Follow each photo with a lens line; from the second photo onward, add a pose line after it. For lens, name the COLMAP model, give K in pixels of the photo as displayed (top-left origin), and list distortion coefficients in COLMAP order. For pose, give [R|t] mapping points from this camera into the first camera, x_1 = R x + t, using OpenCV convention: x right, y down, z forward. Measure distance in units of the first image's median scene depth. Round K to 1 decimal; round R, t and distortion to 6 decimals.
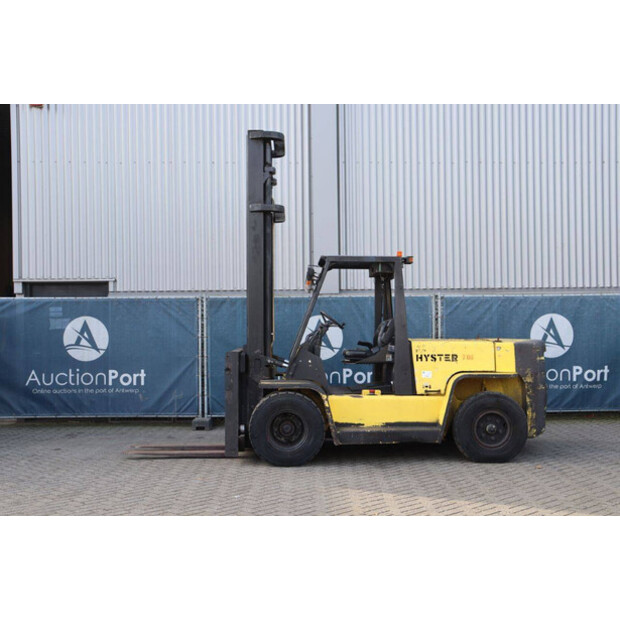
lens RADIAL K [[802.7, 0, 310.0], [0, 802.7, 310.0], [0, 0, 1]] dist [0.022928, 0.052227]
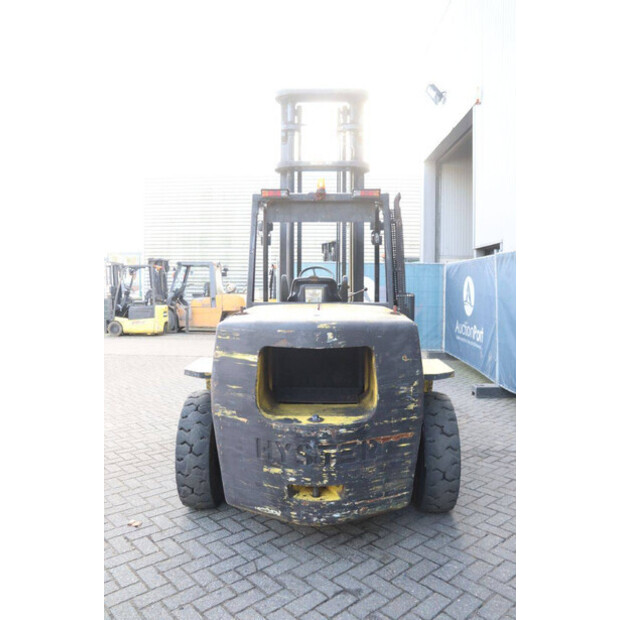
lens RADIAL K [[509.7, 0, 303.2], [0, 509.7, 310.5], [0, 0, 1]] dist [-0.168474, 0.156472]
pose [[-0.064861, 0.055568, -0.996346, 0.590231], [0.016593, 0.998370, 0.054600, 0.018331], [0.997756, -0.012991, -0.065677, 1.078934]]
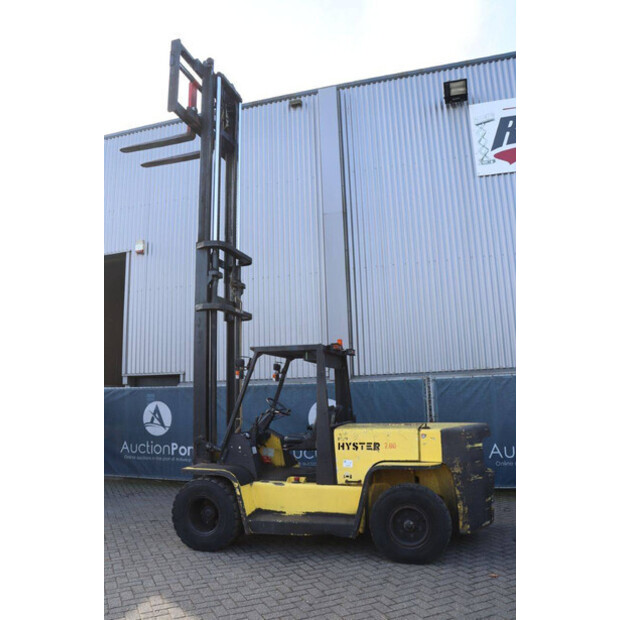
lens RADIAL K [[509.7, 0, 303.2], [0, 509.7, 310.5], [0, 0, 1]] dist [-0.168474, 0.156472]
pose [[0.940824, -0.072812, -0.330981, 0.306965], [0.022269, 0.987818, -0.154009, -0.010036], [0.338163, 0.137525, 0.930985, 0.389641]]
